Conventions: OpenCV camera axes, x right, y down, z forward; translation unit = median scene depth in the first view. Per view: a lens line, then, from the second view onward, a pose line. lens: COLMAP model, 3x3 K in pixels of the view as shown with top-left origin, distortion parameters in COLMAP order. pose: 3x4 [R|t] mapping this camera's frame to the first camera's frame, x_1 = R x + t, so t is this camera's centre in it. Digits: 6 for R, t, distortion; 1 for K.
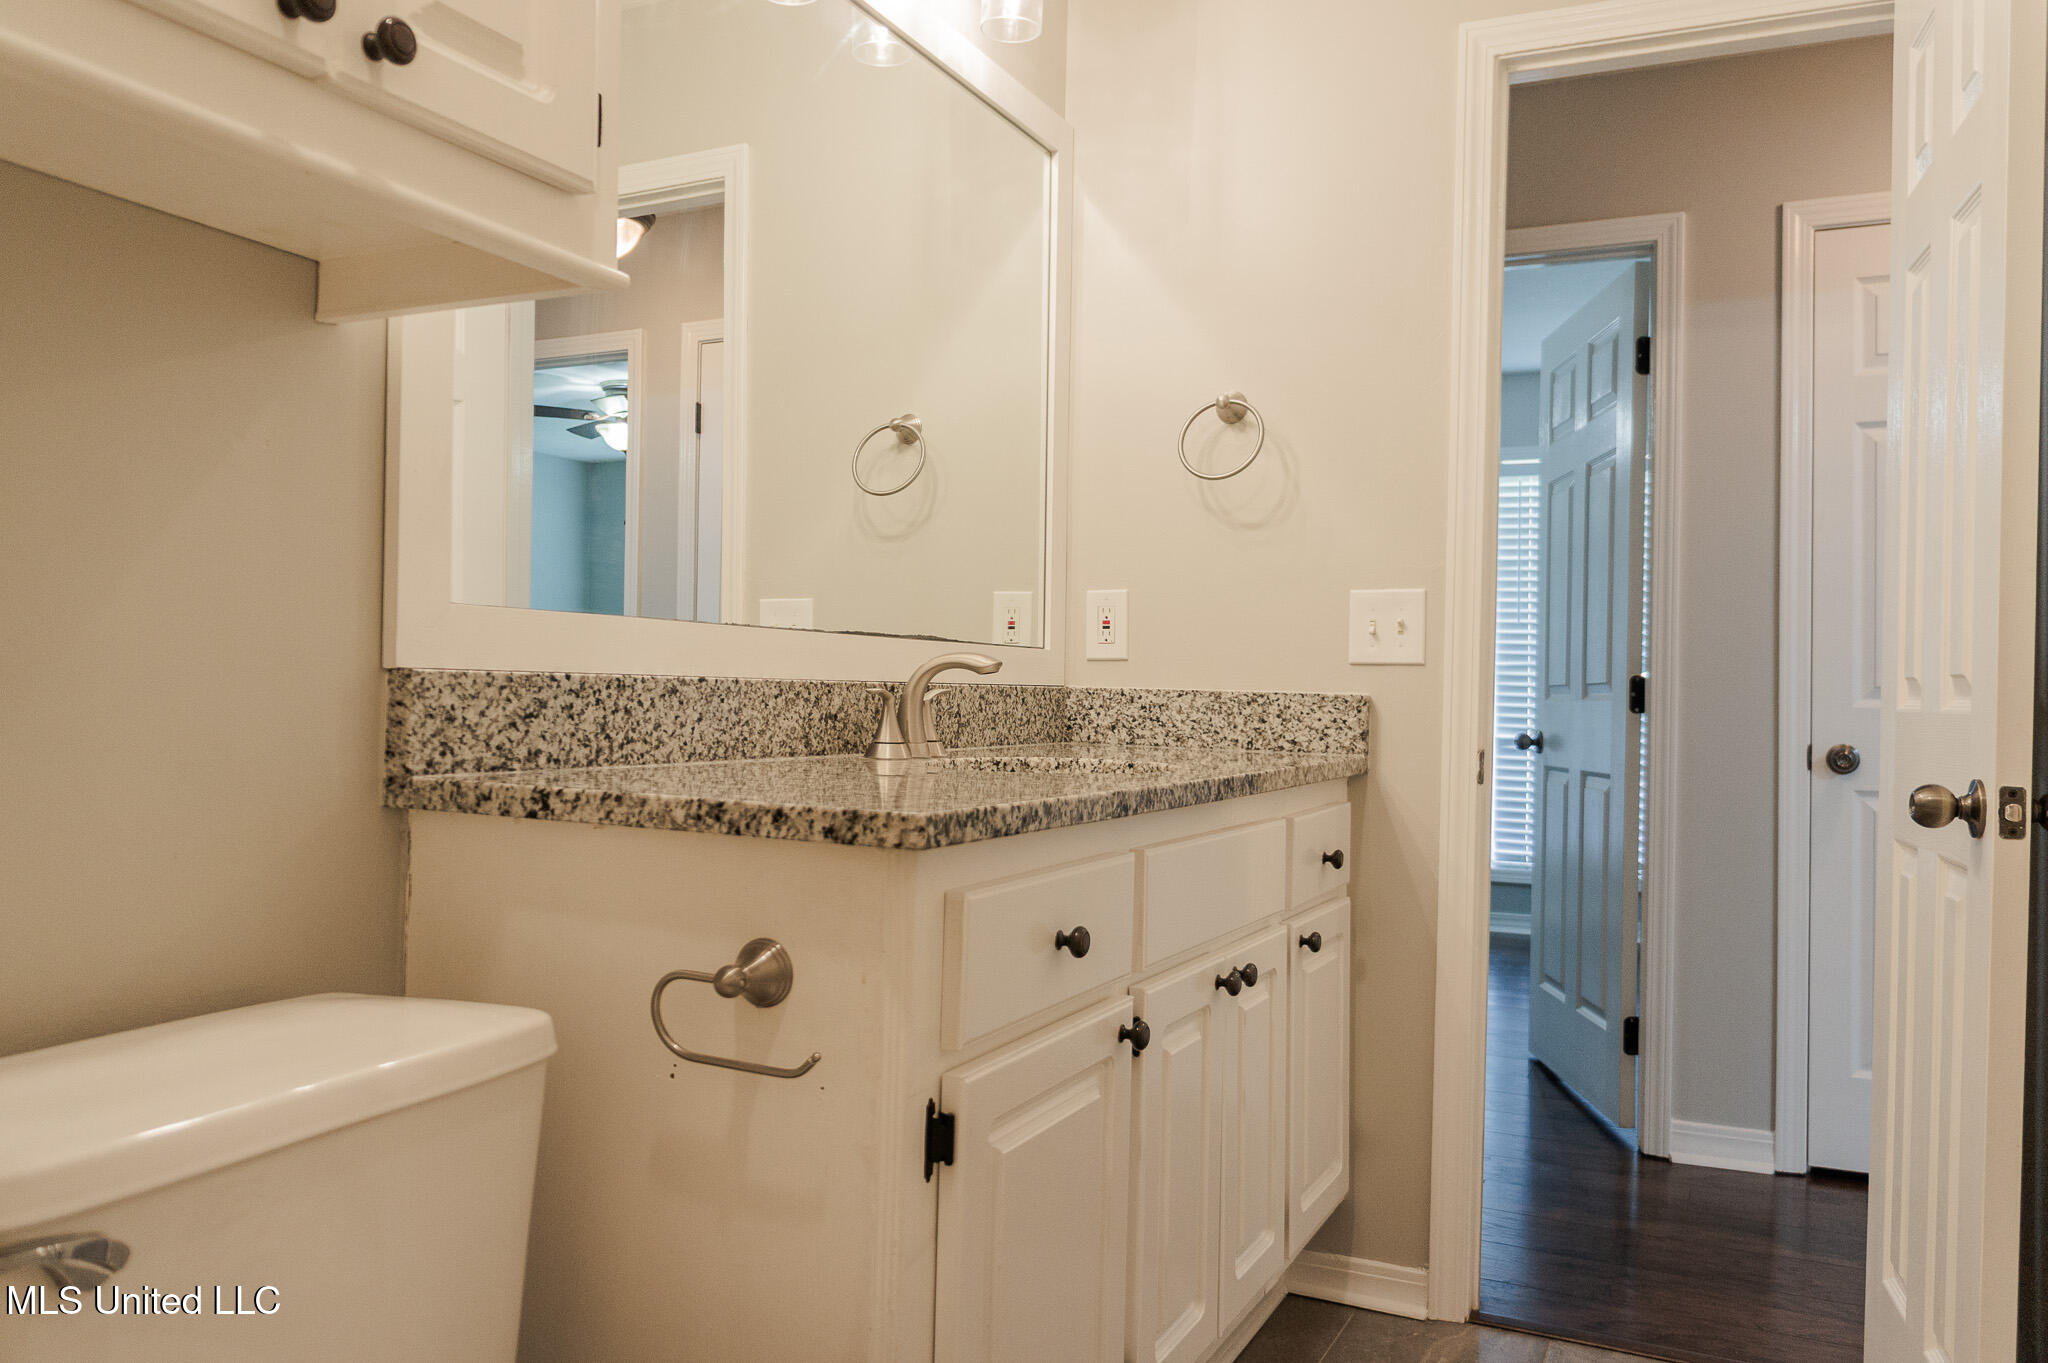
lens RADIAL K [[1550.4, 0, 1022.3], [0, 1550.4, 681.5], [0, 0, 1]] dist [0.001997, 0.003258]
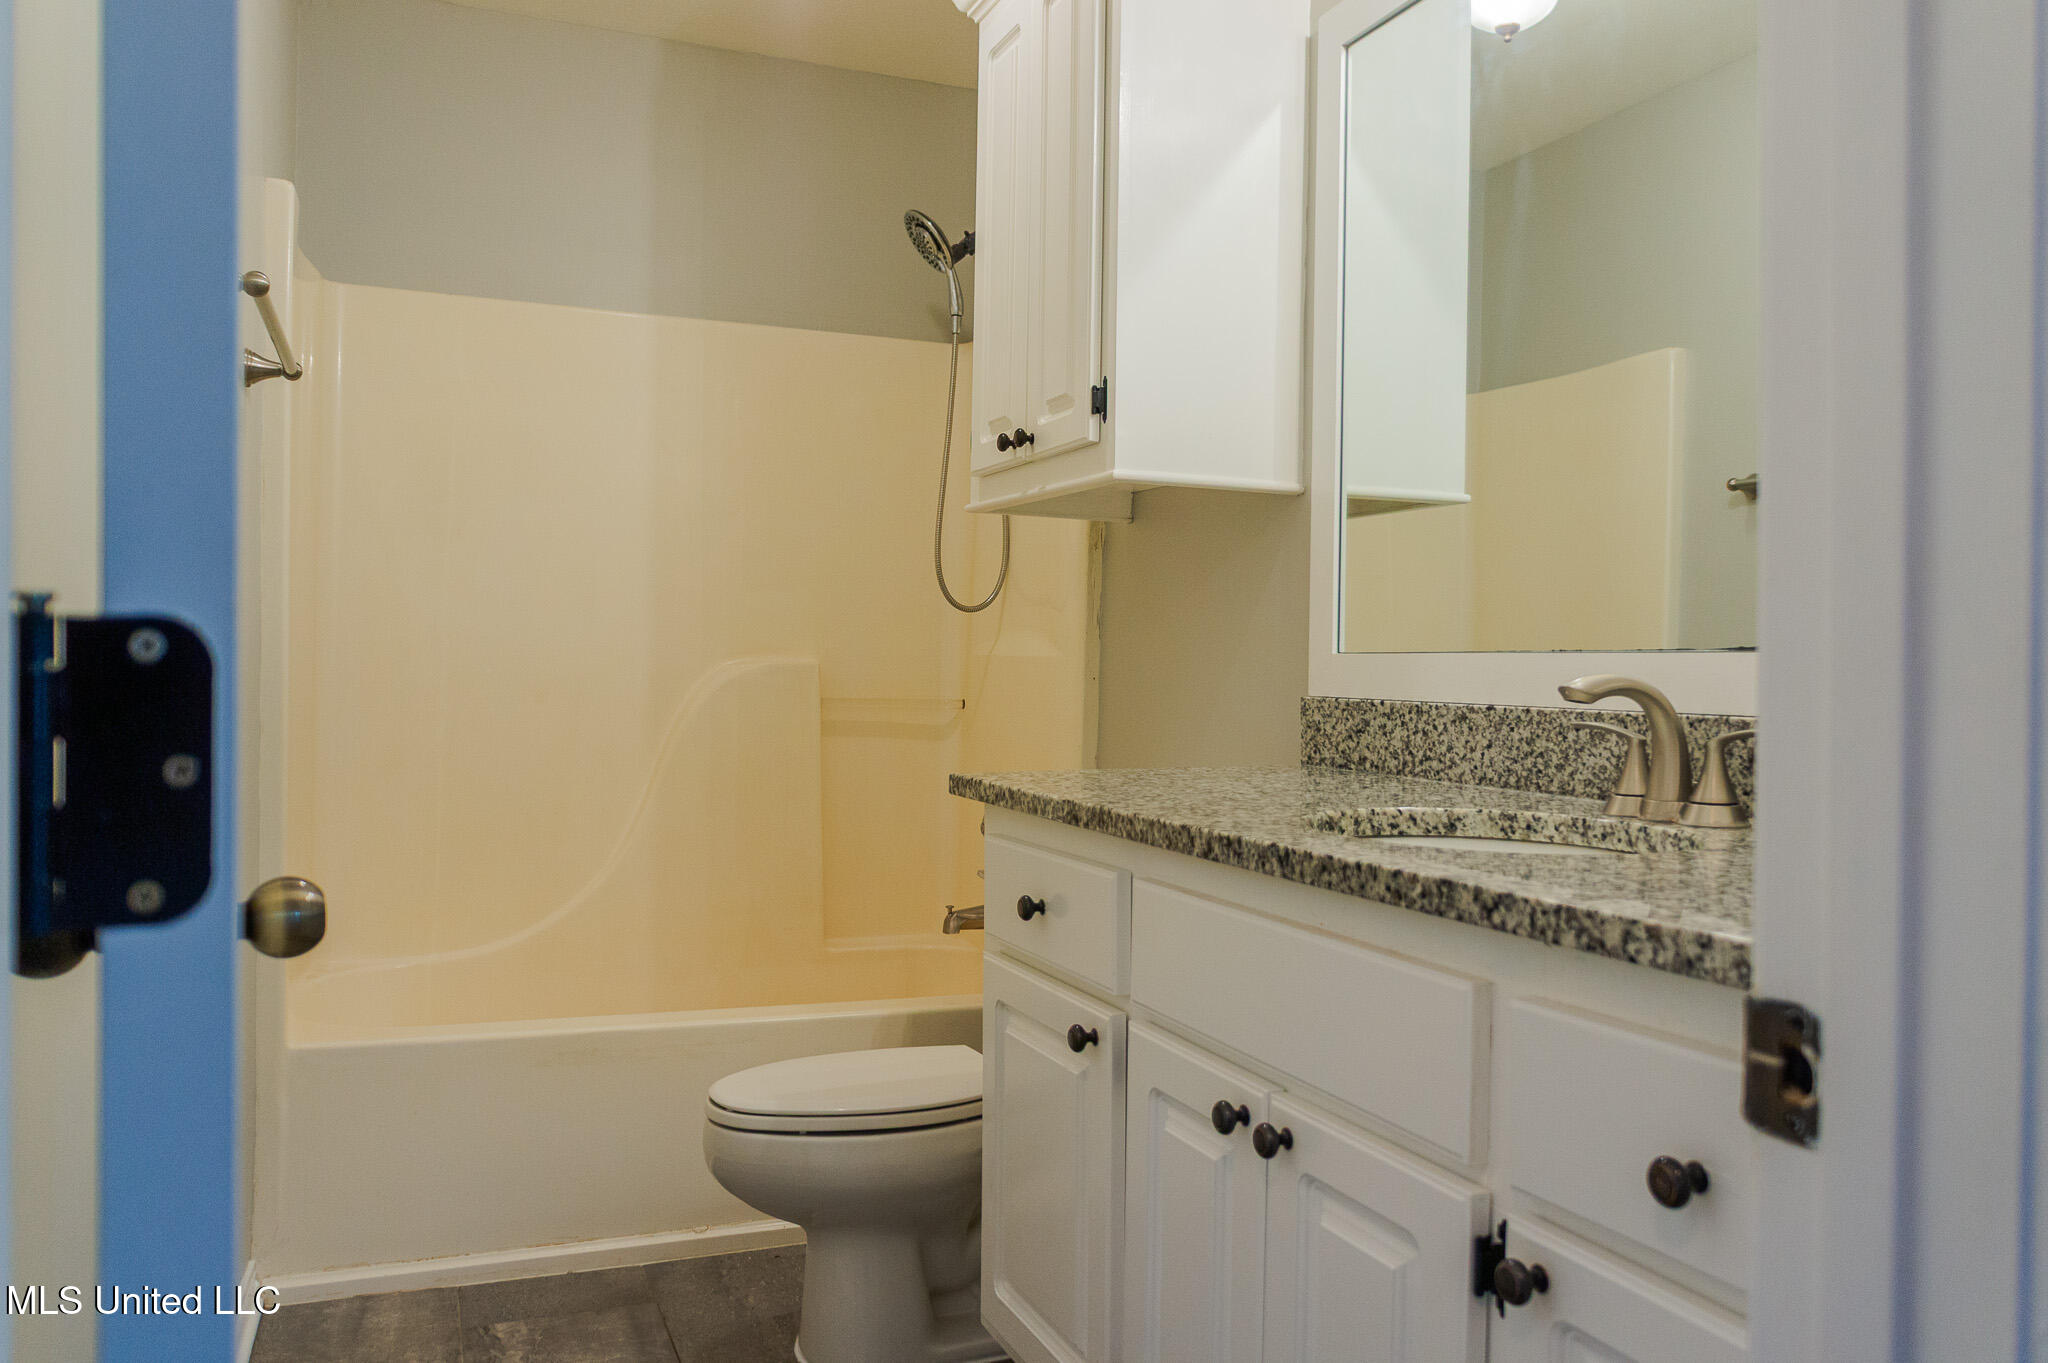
lens RADIAL K [[1550.4, 0, 1022.5], [0, 1550.4, 681.4], [0, 0, 1]] dist [0.001997, 0.003258]
pose [[-0.672048, -0.021068, -0.740208, 0.817472], [-0.022242, 0.999718, -0.008261, -0.003536], [0.740173, 0.010912, -0.672328, 1.552114]]
